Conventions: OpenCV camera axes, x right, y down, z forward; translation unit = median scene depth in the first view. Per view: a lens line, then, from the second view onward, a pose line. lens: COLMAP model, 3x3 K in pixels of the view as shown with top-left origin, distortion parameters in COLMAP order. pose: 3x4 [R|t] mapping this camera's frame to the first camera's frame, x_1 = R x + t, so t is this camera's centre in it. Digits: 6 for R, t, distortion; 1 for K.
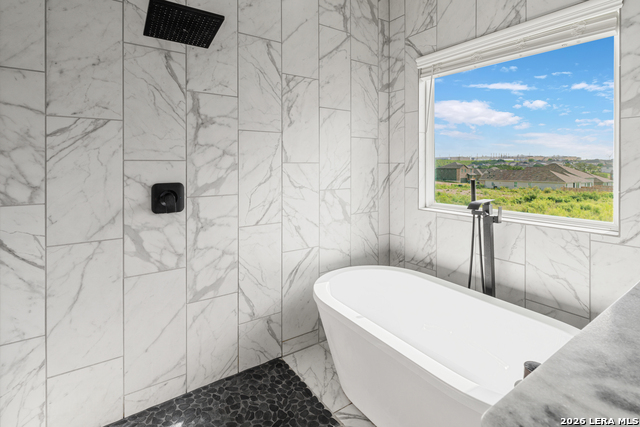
lens RADIAL K [[315.0, 0, 314.6], [0, 315.0, 167.3], [0, 0, 1]] dist [0.003339, -0.001887]
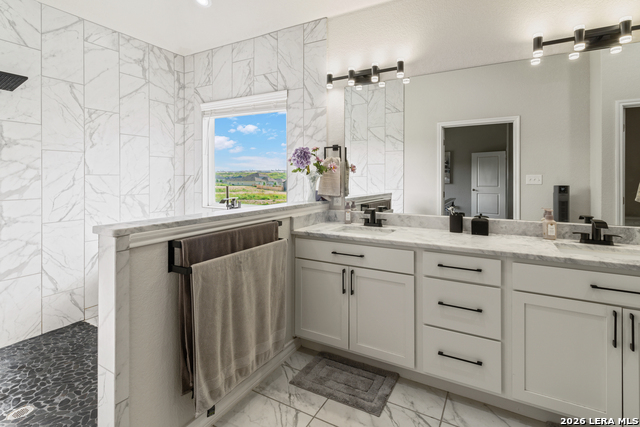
lens RADIAL K [[315.0, 0, 318.7], [0, 315.0, 179.8], [0, 0, 1]] dist [0.003339, -0.001887]
pose [[0.894066, 0.000240, 0.447934, 0.194725], [-0.000367, 1.000000, 0.000197, 0.006845], [-0.447934, -0.000341, 0.894066, -0.671550]]
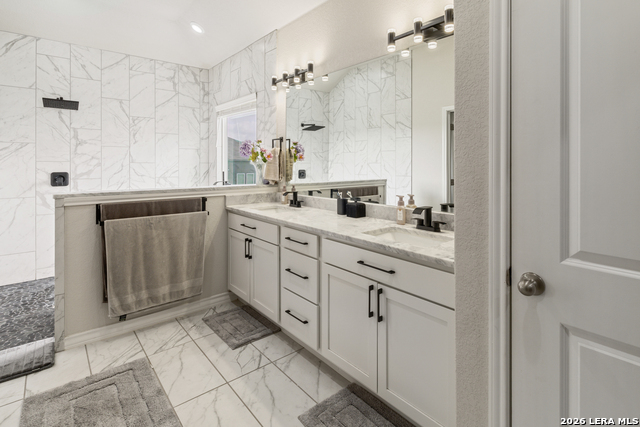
lens RADIAL K [[315.0, 0, 312.7], [0, 315.0, 165.3], [0, 0, 1]] dist [0.003339, -0.001887]
pose [[0.994348, 0.002700, 0.106140, 0.844319], [-0.002500, 0.999995, -0.002009, 0.003047], [-0.106145, 0.001732, 0.994349, -1.087775]]
